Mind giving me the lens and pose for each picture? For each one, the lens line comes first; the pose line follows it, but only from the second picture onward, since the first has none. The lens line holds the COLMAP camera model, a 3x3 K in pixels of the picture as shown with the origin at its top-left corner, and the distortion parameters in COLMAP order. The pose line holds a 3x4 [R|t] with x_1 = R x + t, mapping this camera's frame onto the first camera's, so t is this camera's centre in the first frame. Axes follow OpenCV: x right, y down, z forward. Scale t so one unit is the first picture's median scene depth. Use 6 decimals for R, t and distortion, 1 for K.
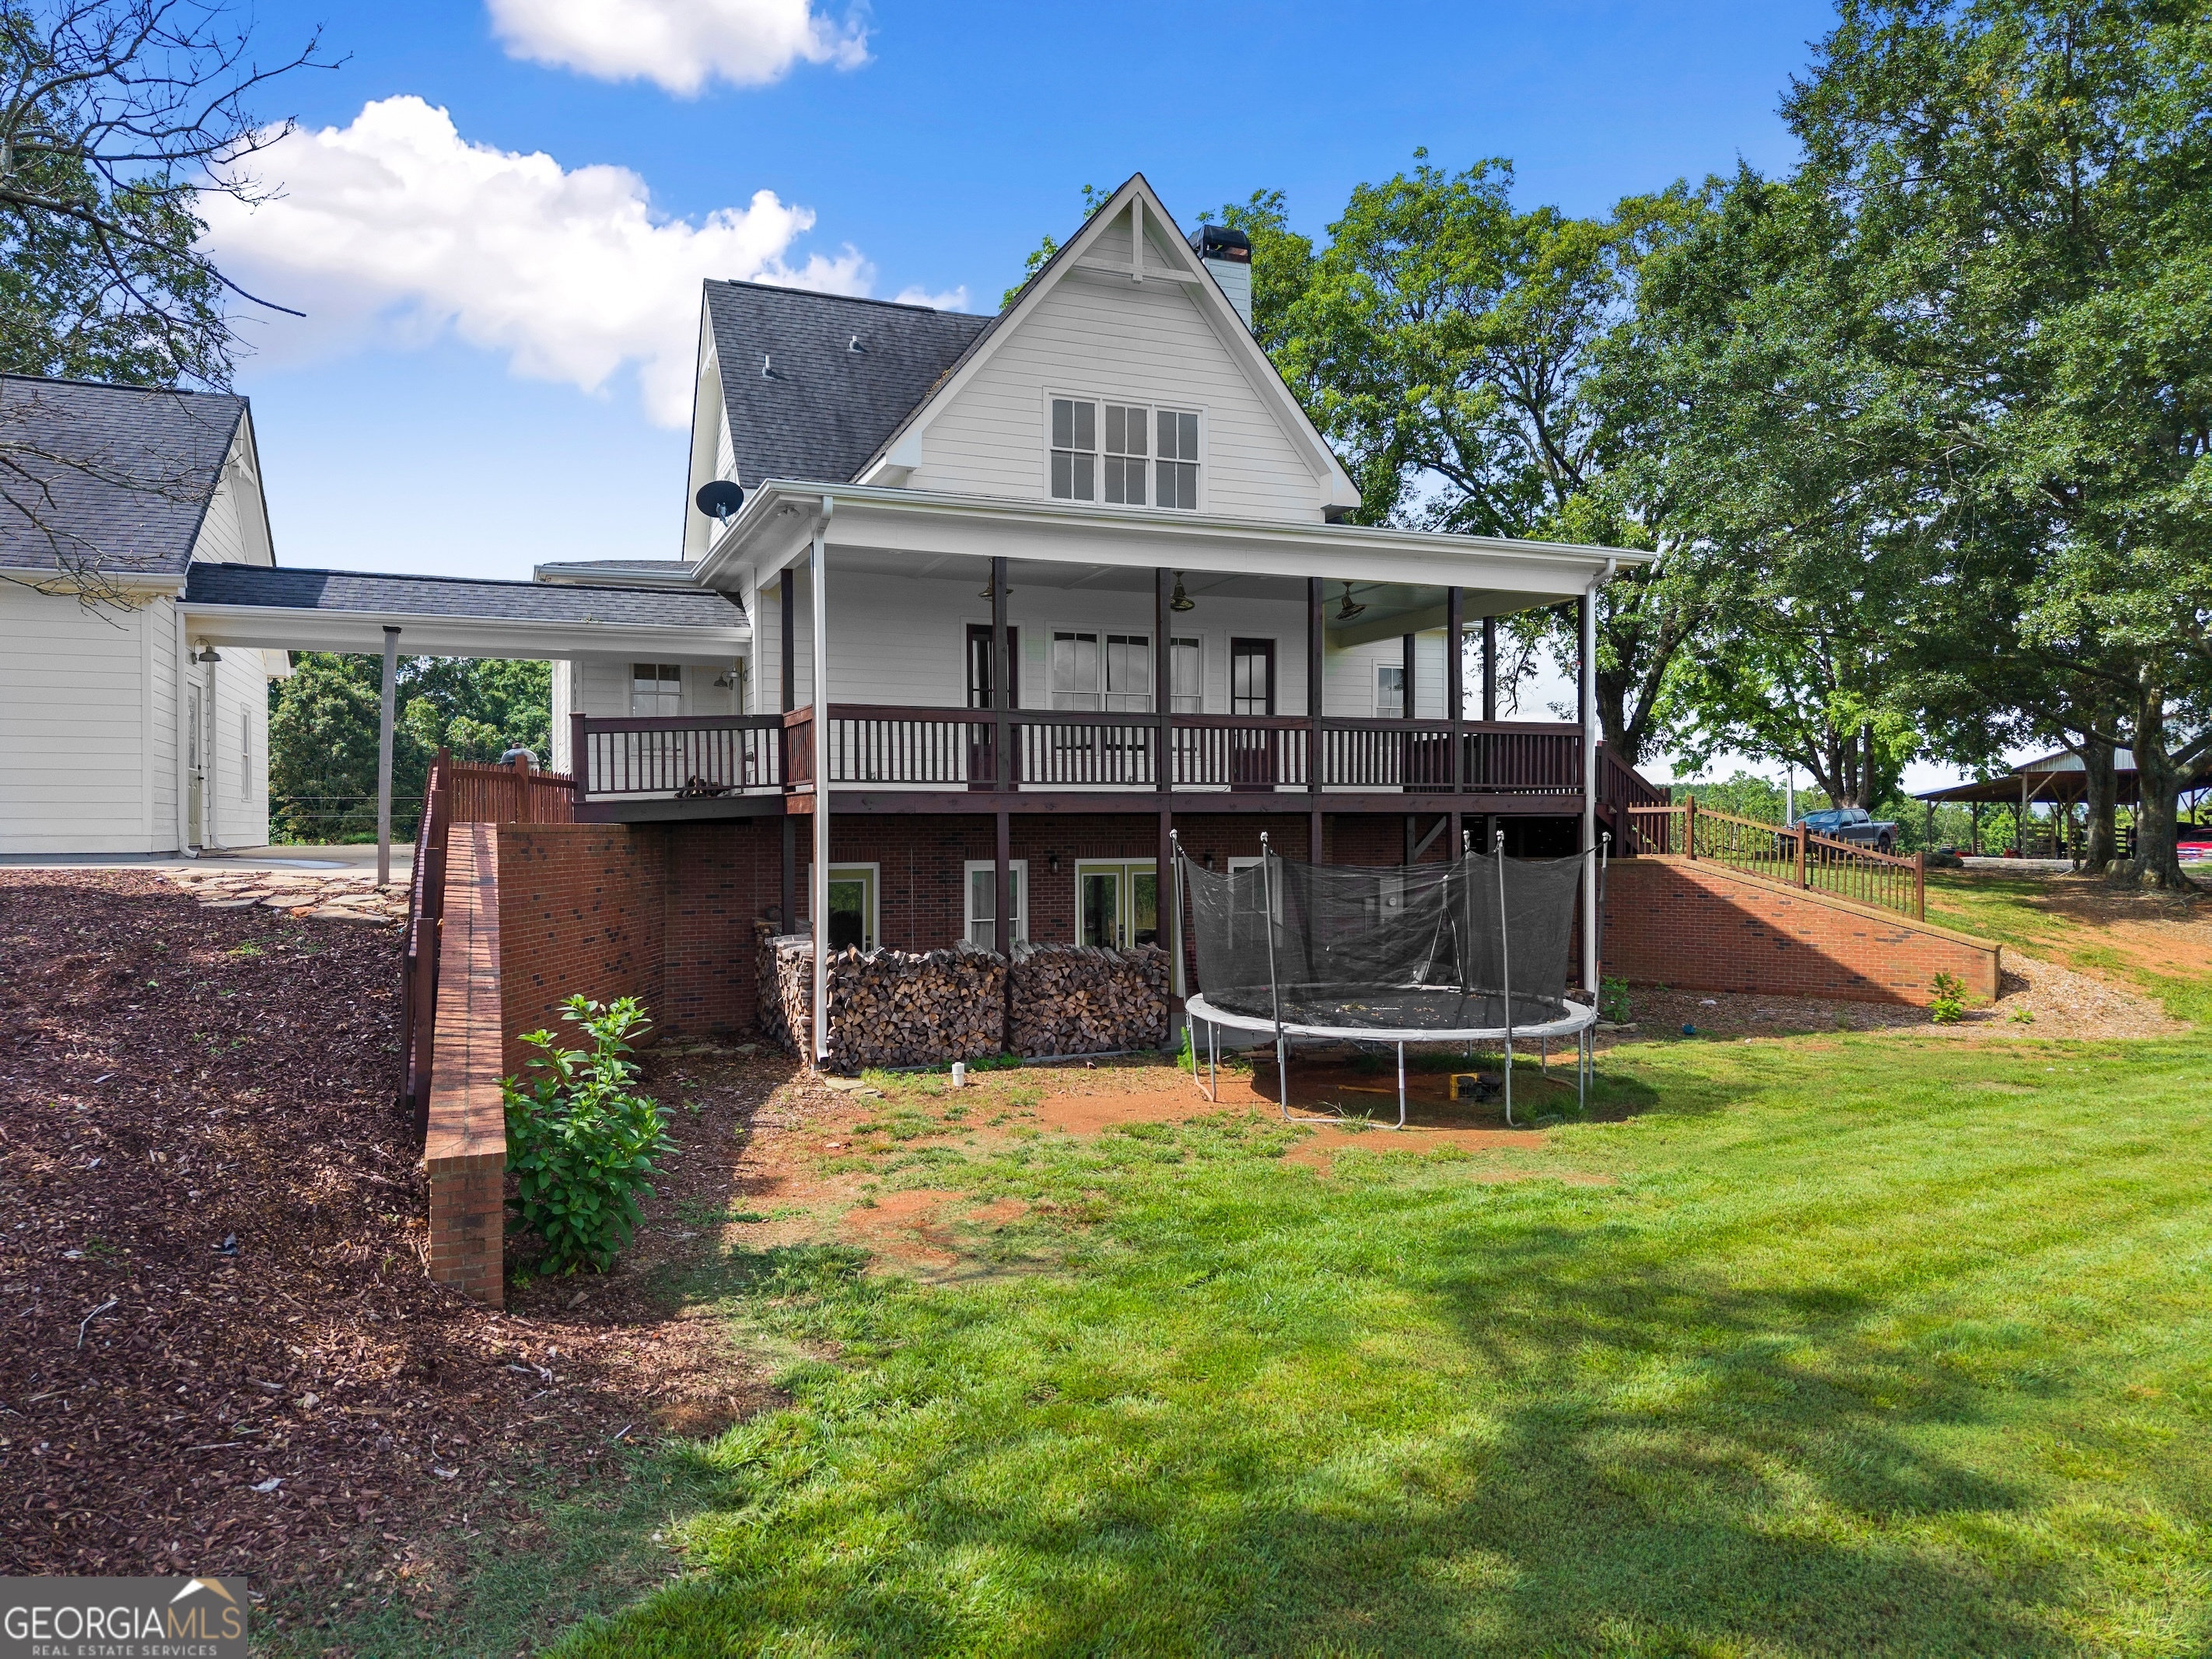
lens RADIAL K [[1545.0, 0, 1184.0], [0, 1545.0, 828.9], [0, 0, 1]] dist [0.003593, -0.028029]
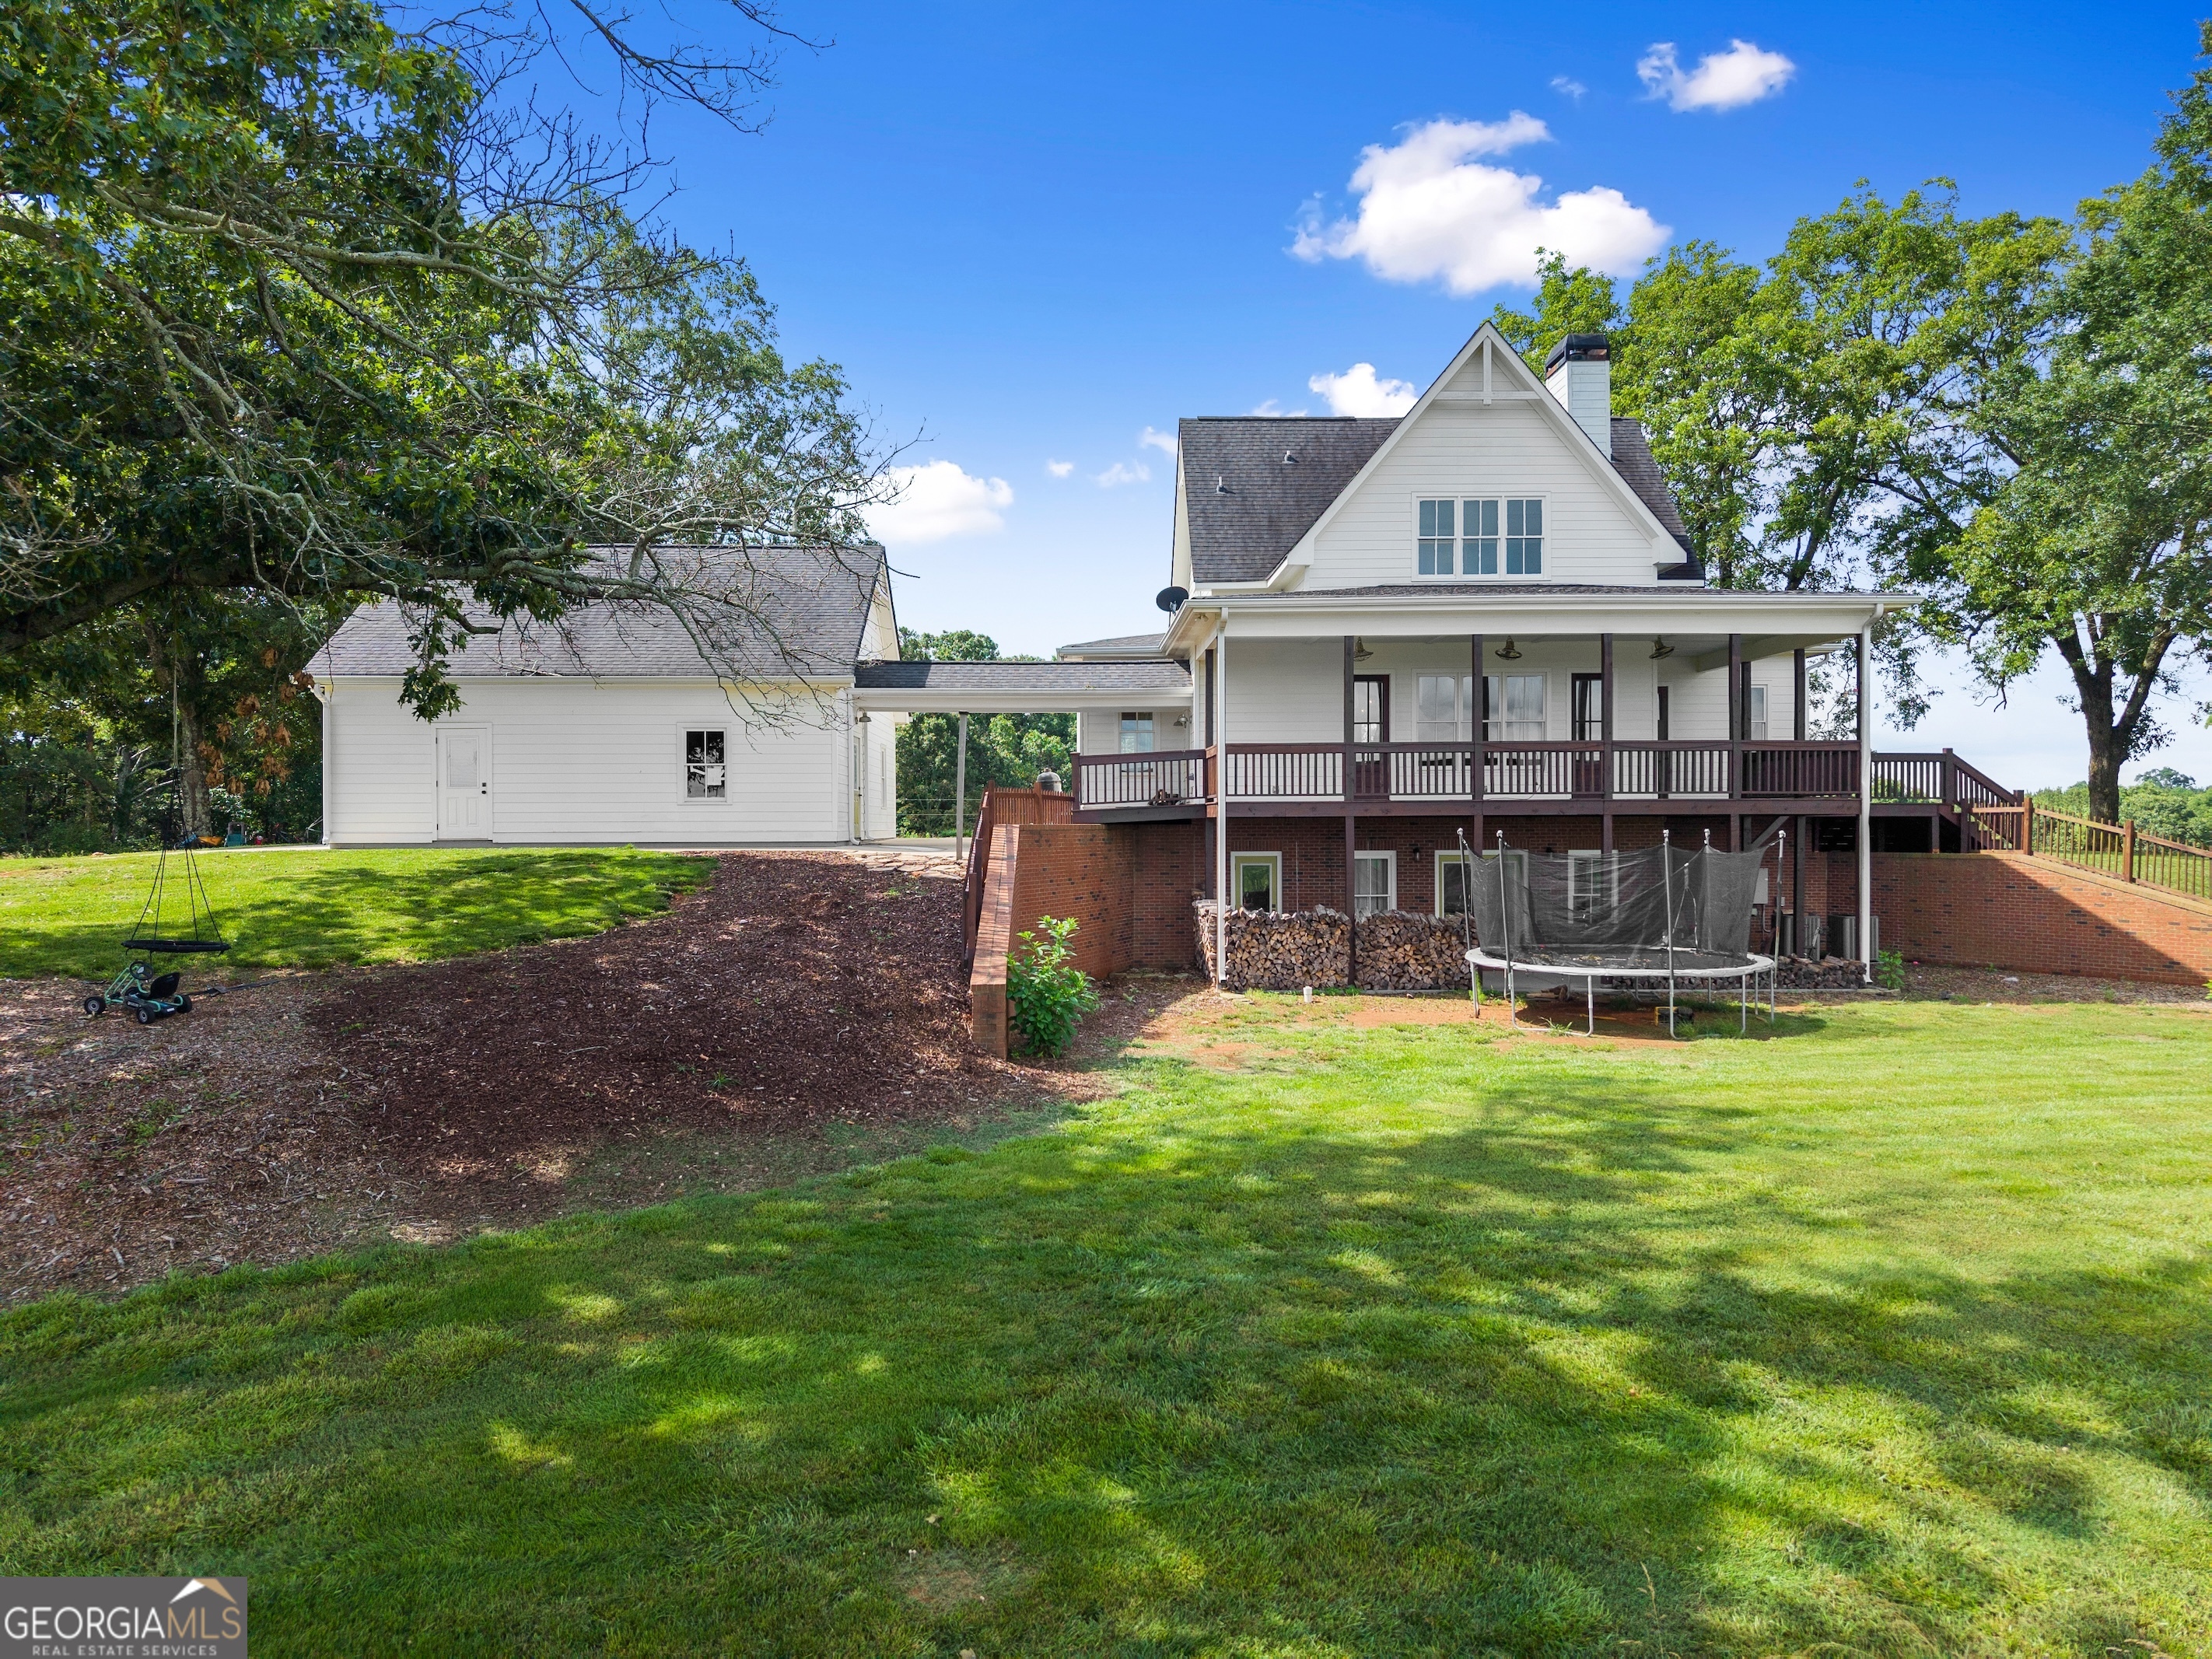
lens RADIAL K [[1446.8, 0, 1104.7], [0, 1446.8, 791.1], [0, 0, 1]] dist [-0.077887, -0.002841]
pose [[0.925831, -0.008566, -0.377842, 0.171232], [-0.000838, 0.999694, -0.024716, -0.000881], [0.377938, 0.023199, 0.925540, -0.306961]]
